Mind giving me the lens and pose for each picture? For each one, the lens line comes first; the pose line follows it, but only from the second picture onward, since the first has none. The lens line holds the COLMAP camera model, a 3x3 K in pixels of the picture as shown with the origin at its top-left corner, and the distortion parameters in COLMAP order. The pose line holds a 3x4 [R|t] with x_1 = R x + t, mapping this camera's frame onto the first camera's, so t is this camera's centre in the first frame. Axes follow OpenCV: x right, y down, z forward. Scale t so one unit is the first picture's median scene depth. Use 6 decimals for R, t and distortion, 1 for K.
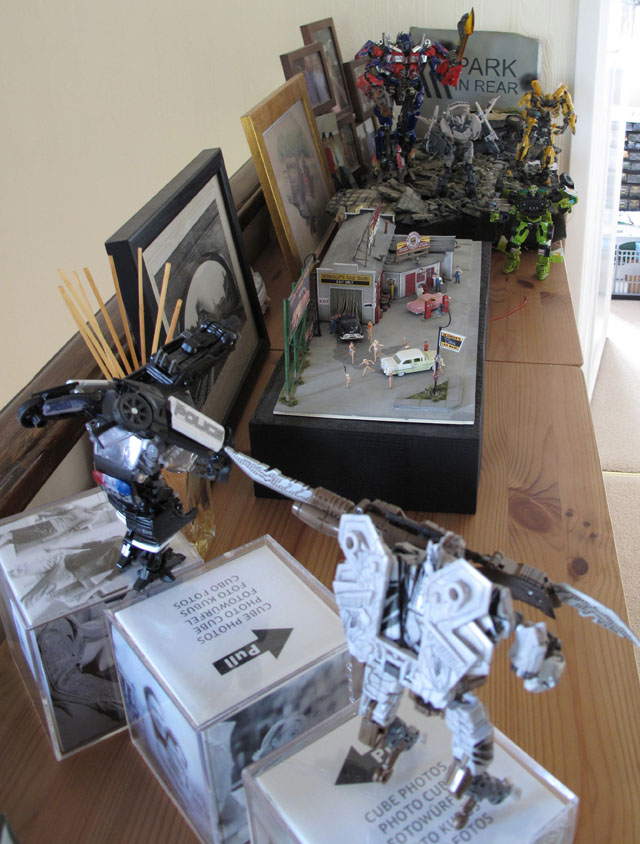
lens RADIAL K [[1016.5, 0, 320.0], [0, 1016.5, 422.0], [0, 0, 1]] dist [-0.189884, 0.017941]
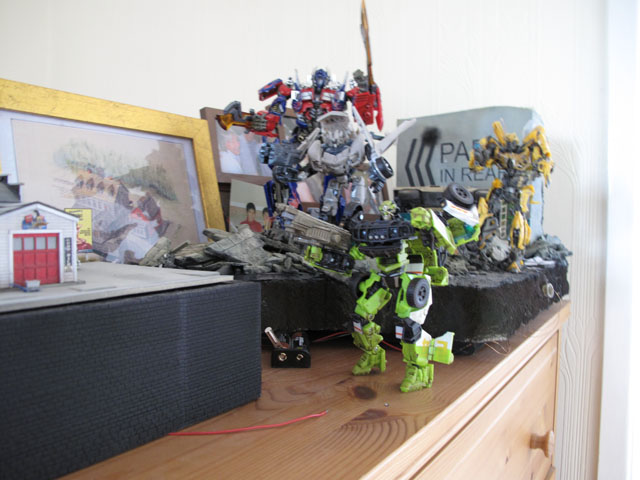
lens RADIAL K [[549.1, 0, 320.0], [0, 549.1, 240.0], [0, 0, 1]] dist [-0.156550, 0.146215]
pose [[0.904947, 0.044261, -0.423217, 0.283007], [-0.235969, 0.879843, -0.412547, -0.084335], [0.354105, 0.473199, 0.806655, 0.707824]]
